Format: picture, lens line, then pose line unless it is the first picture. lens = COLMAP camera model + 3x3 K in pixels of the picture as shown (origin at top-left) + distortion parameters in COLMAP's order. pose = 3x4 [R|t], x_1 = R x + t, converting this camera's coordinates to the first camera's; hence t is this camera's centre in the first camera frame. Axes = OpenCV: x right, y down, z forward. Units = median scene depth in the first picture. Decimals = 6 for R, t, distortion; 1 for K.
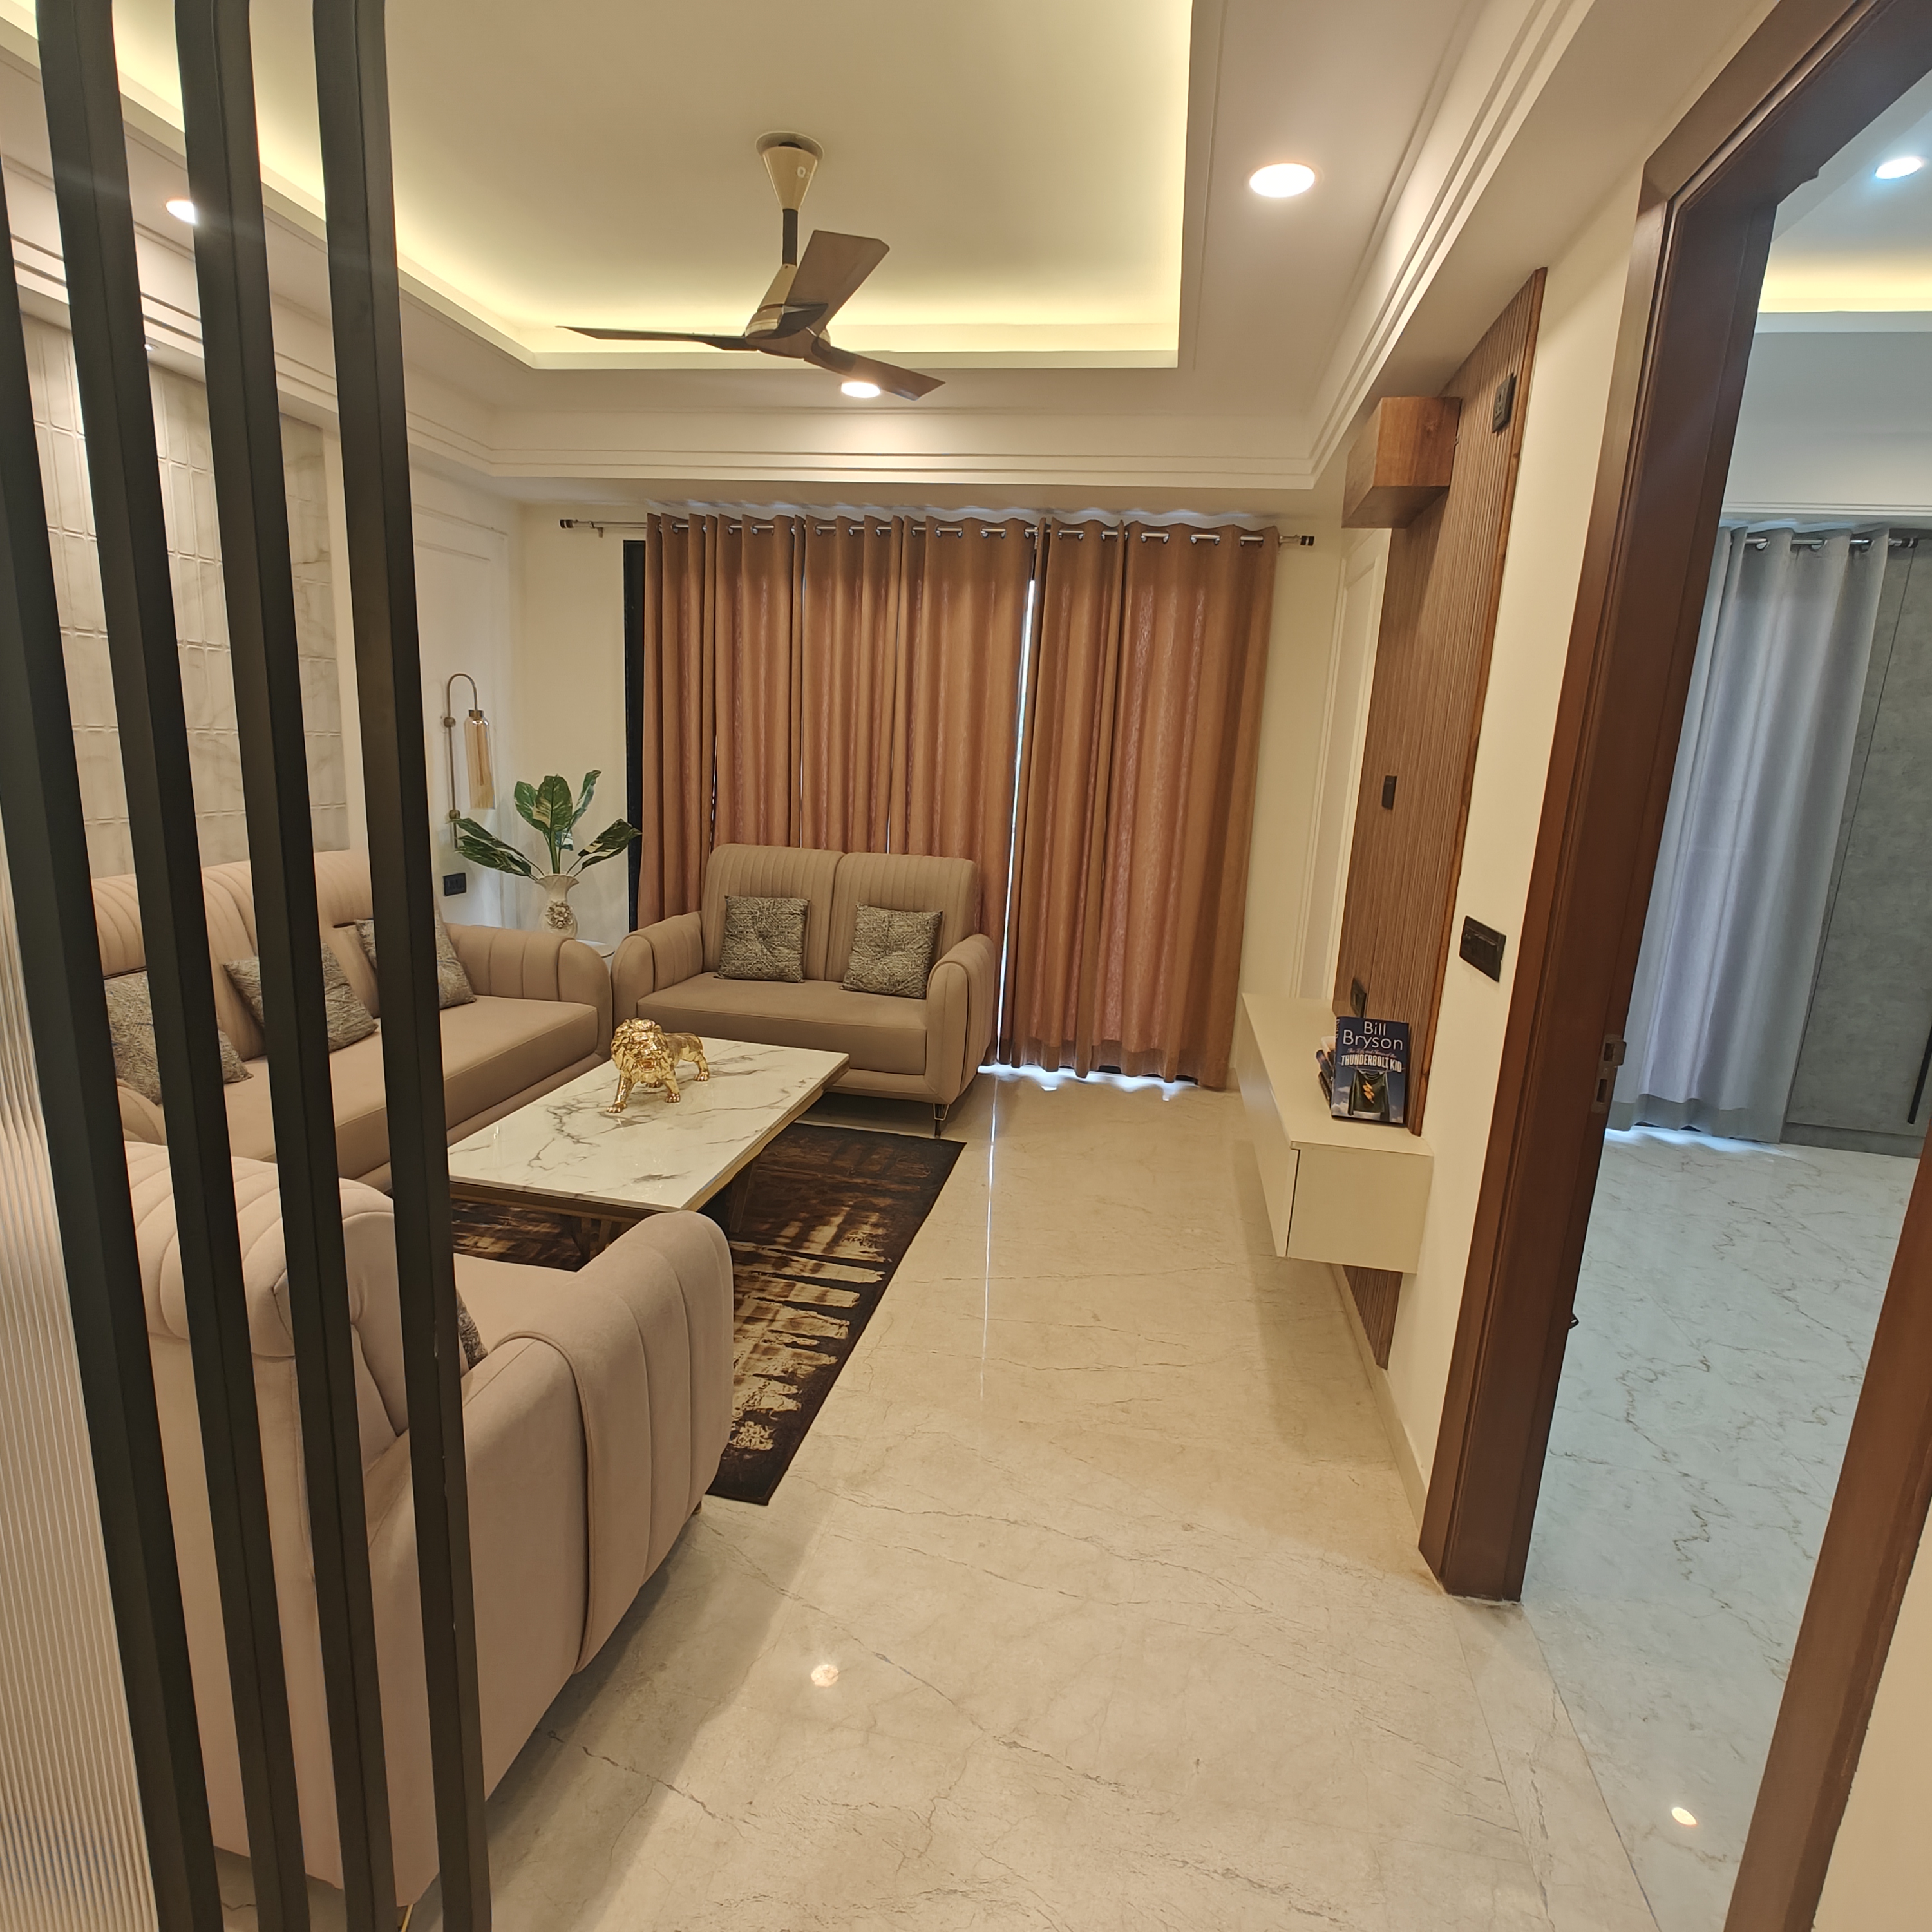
lens RADIAL K [[1068.6, 0, 969.2], [0, 1068.6, 973.0], [0, 0, 1]] dist [-0.003693, 0.002173]
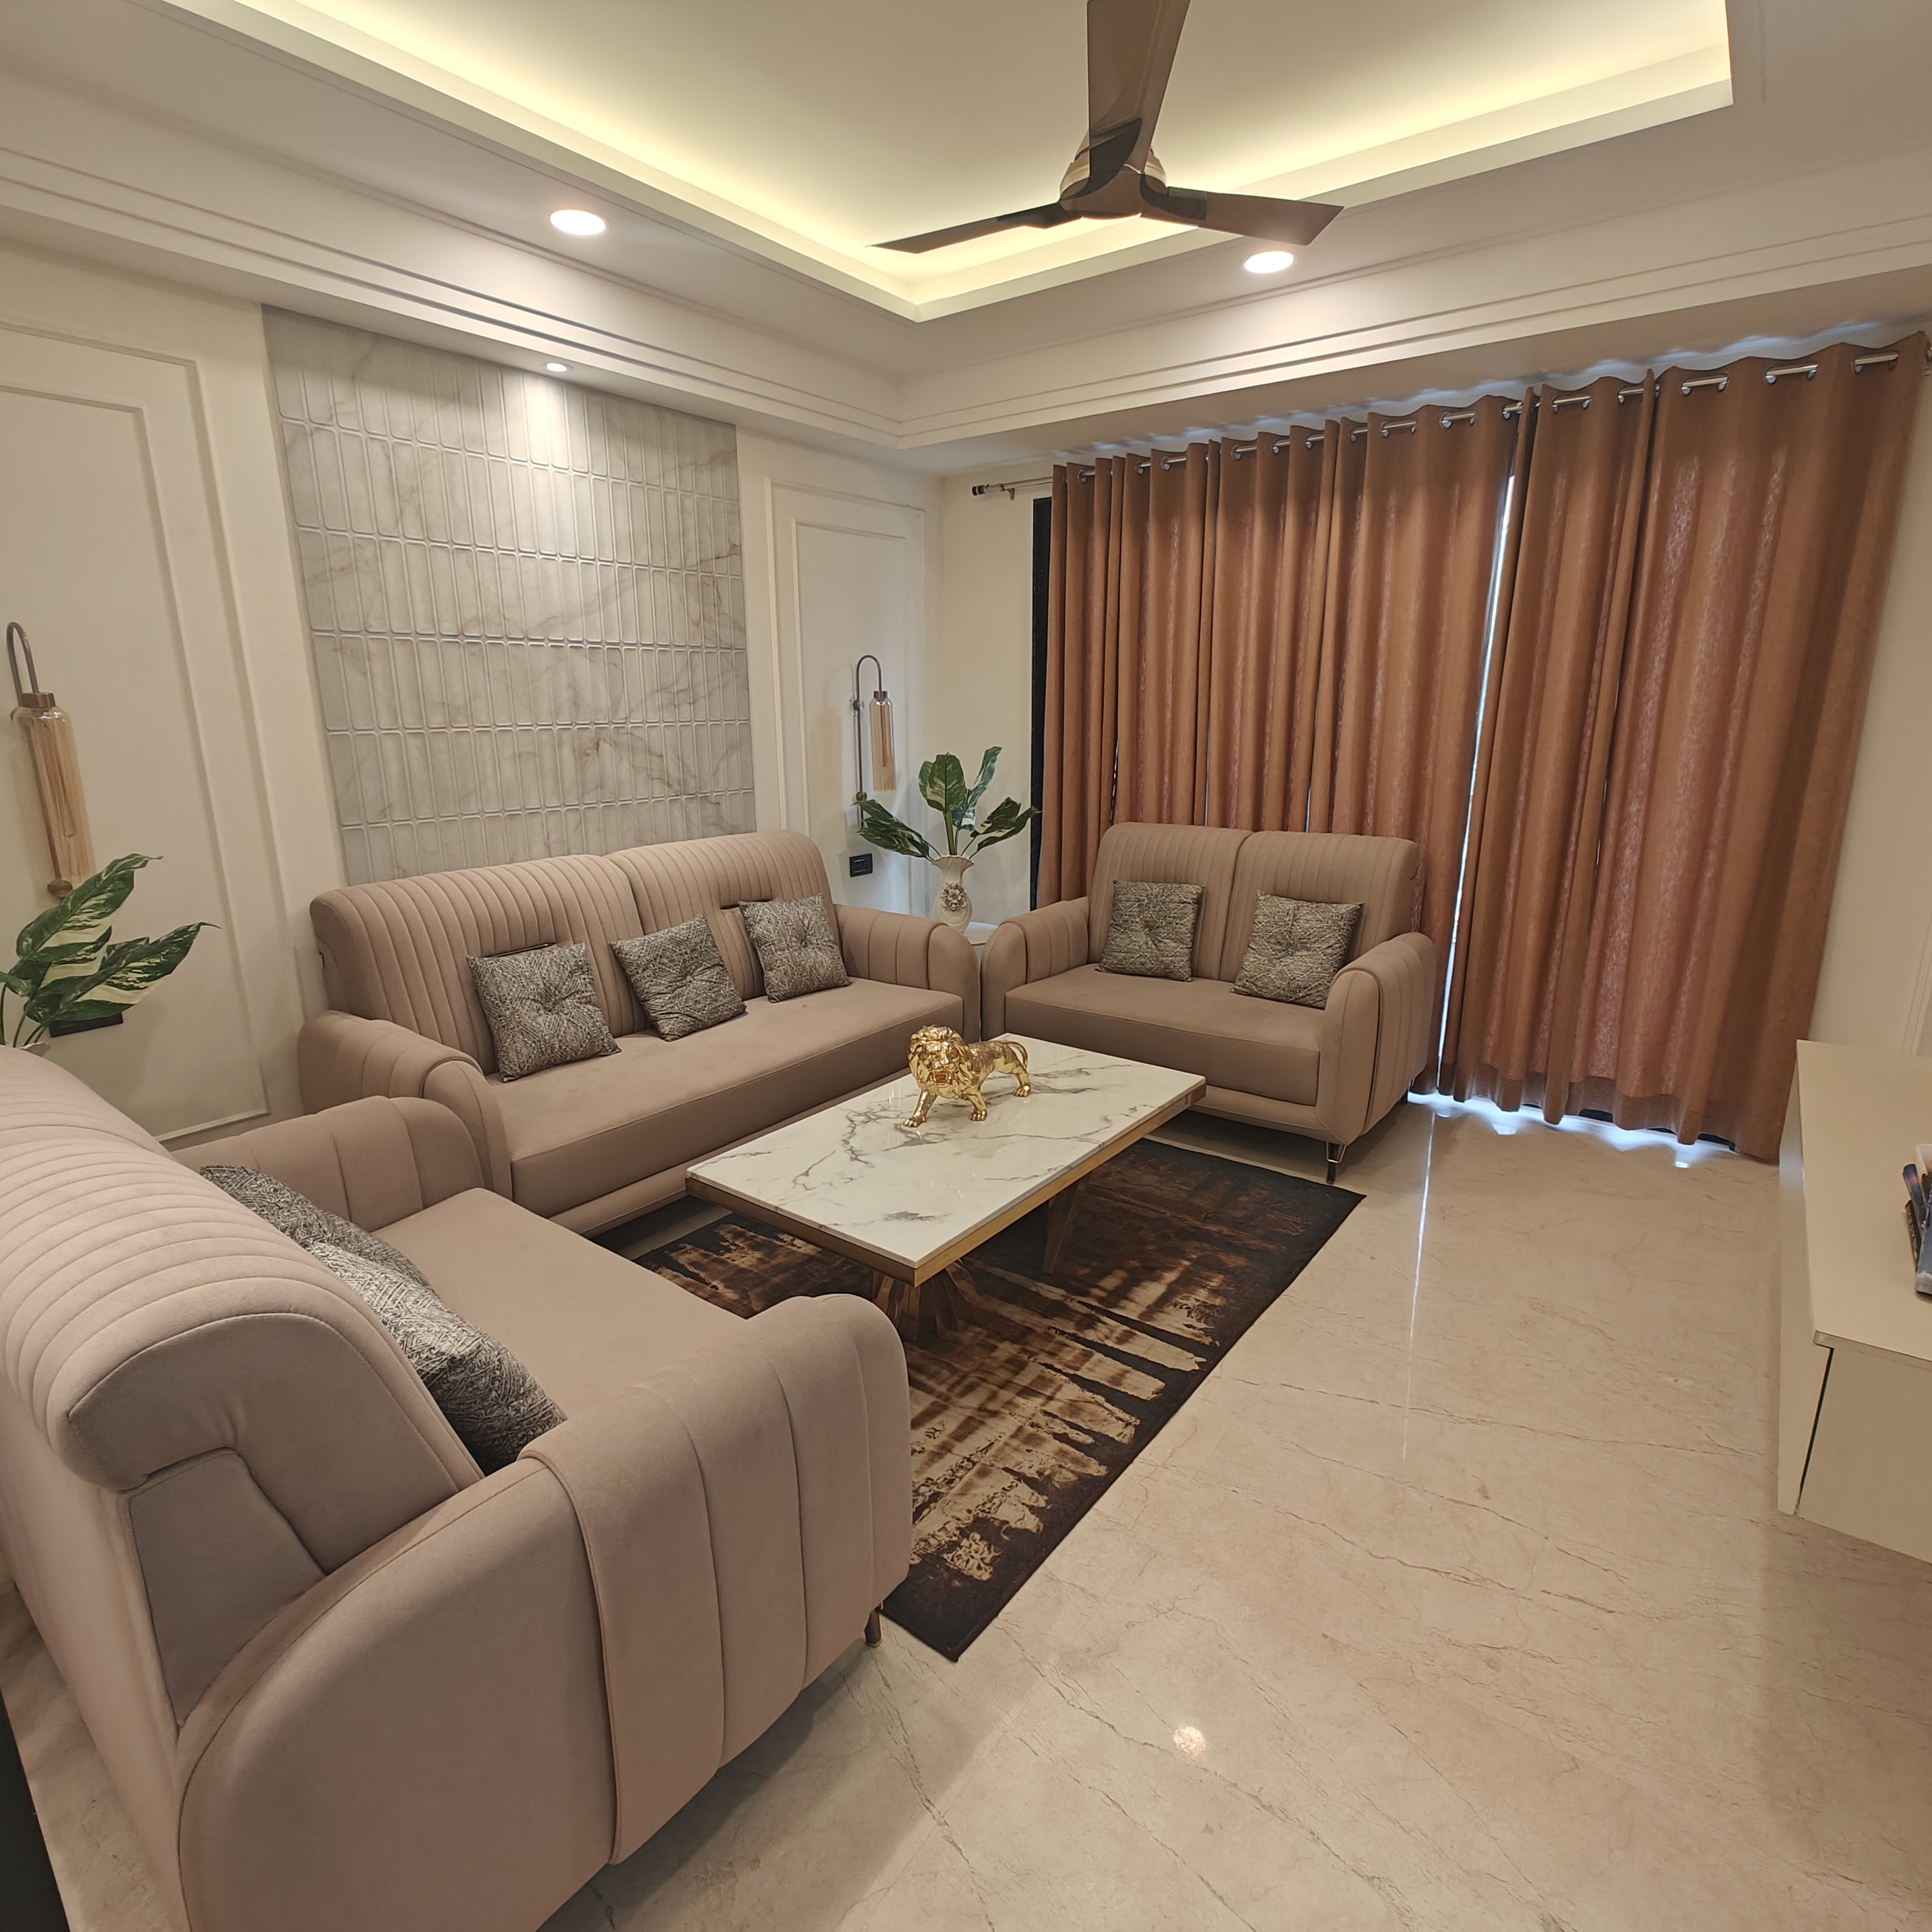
lens RADIAL K [[1068.6, 0, 969.2], [0, 1068.6, 973.0], [0, 0, 1]] dist [-0.003693, 0.002173]
pose [[0.895948, 0.051813, -0.441127, 0.068115], [-0.040465, 0.998564, 0.035101, -0.021334], [0.442313, -0.013598, 0.896758, 0.137334]]
